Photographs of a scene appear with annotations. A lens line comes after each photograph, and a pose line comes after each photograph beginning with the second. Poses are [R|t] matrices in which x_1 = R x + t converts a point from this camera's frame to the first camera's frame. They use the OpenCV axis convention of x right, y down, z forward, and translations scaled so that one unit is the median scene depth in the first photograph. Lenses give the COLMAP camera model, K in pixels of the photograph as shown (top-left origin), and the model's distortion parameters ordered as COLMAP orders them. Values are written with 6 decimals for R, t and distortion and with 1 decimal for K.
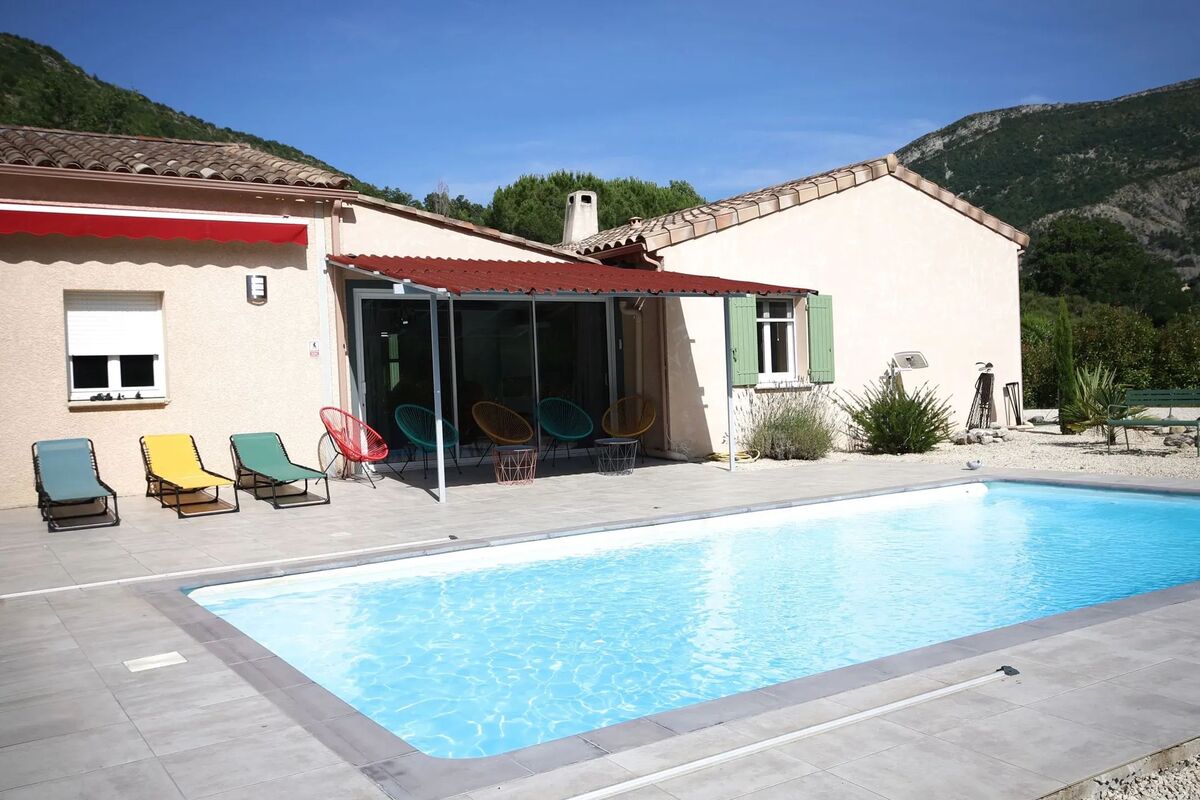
lens RADIAL K [[1011.6, 0, 597.5], [0, 1011.6, 403.2], [0, 0, 1]] dist [0.034991, -0.002115]
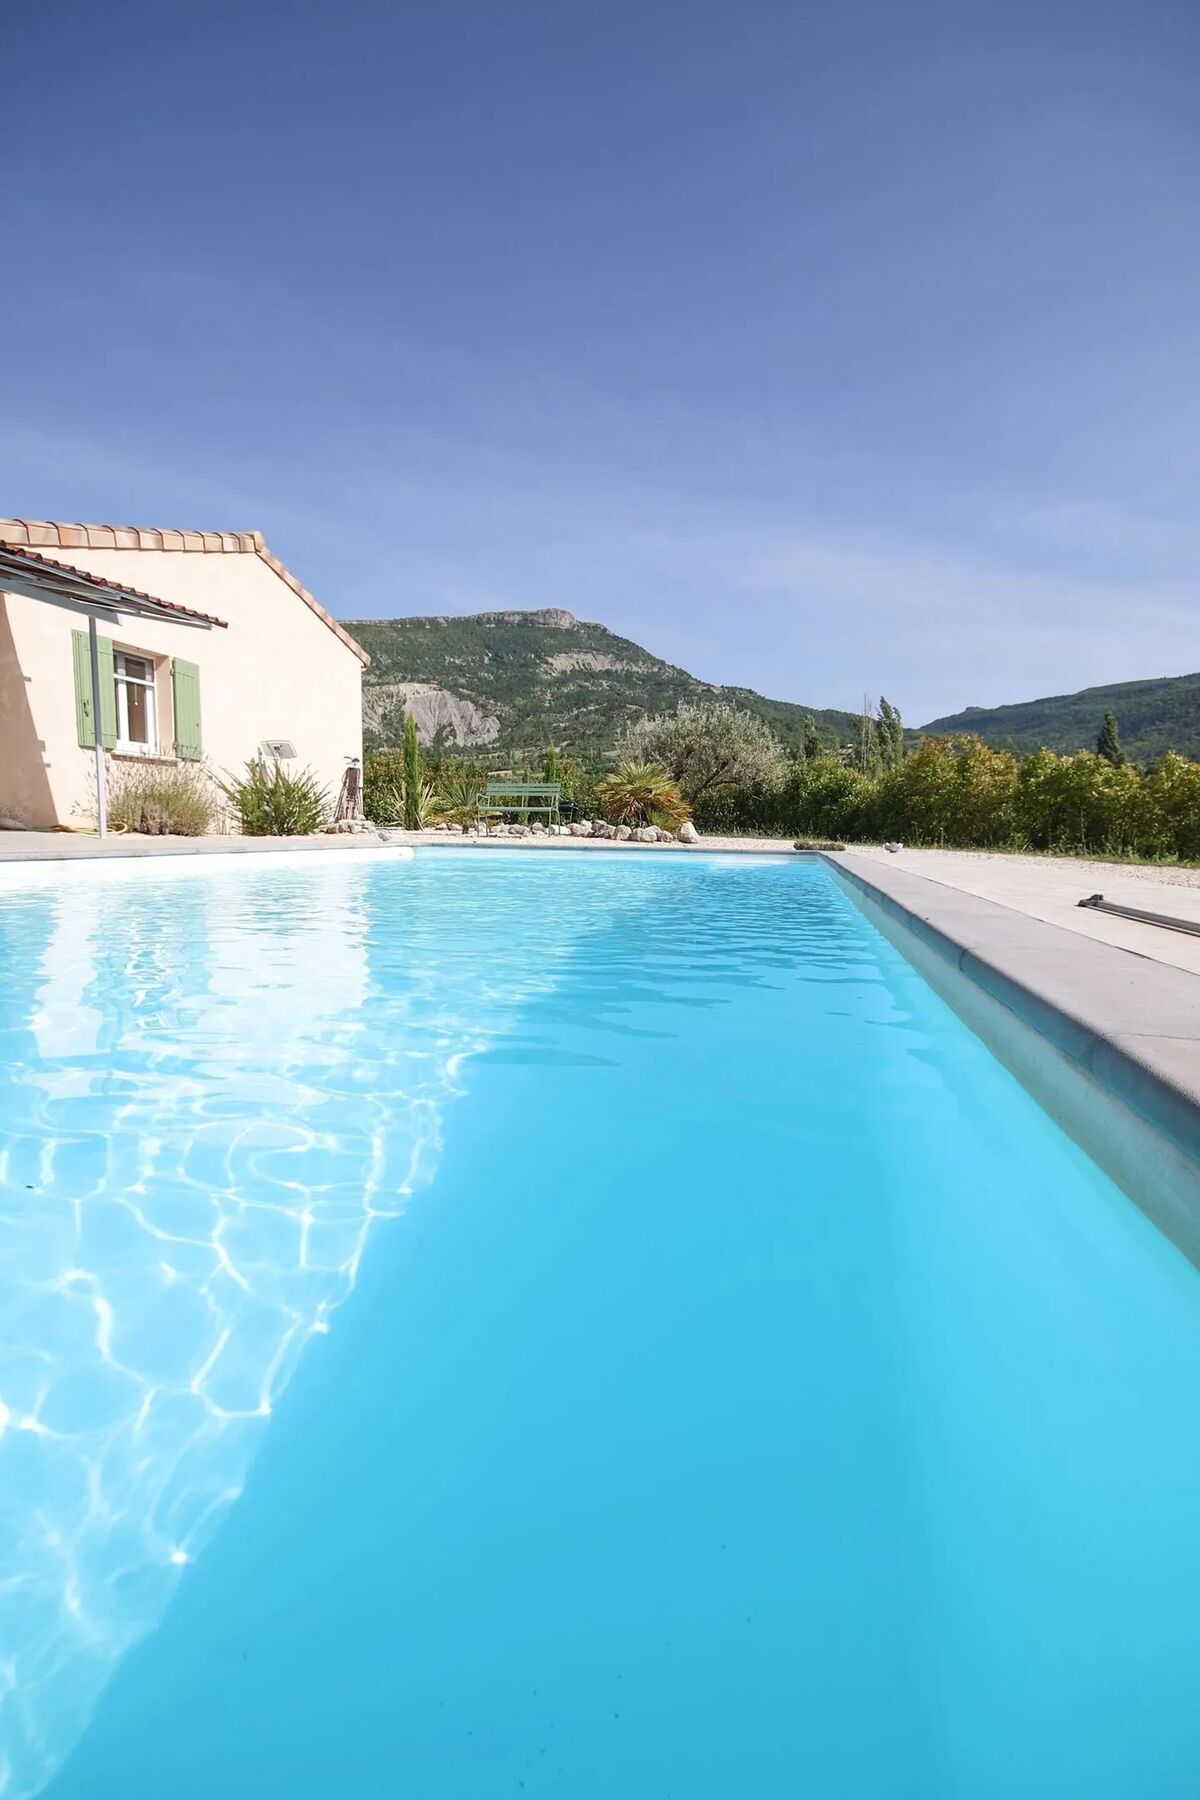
lens RADIAL K [[820.3, 0, 600.4], [0, 820.3, 909.7], [0, 0, 1]] dist [-0.004871, -0.000522]
pose [[0.707522, -0.021882, 0.706353, -0.040291], [-0.026932, 0.997959, 0.057893, 0.063580], [-0.706178, -0.059984, 0.705489, 0.219772]]
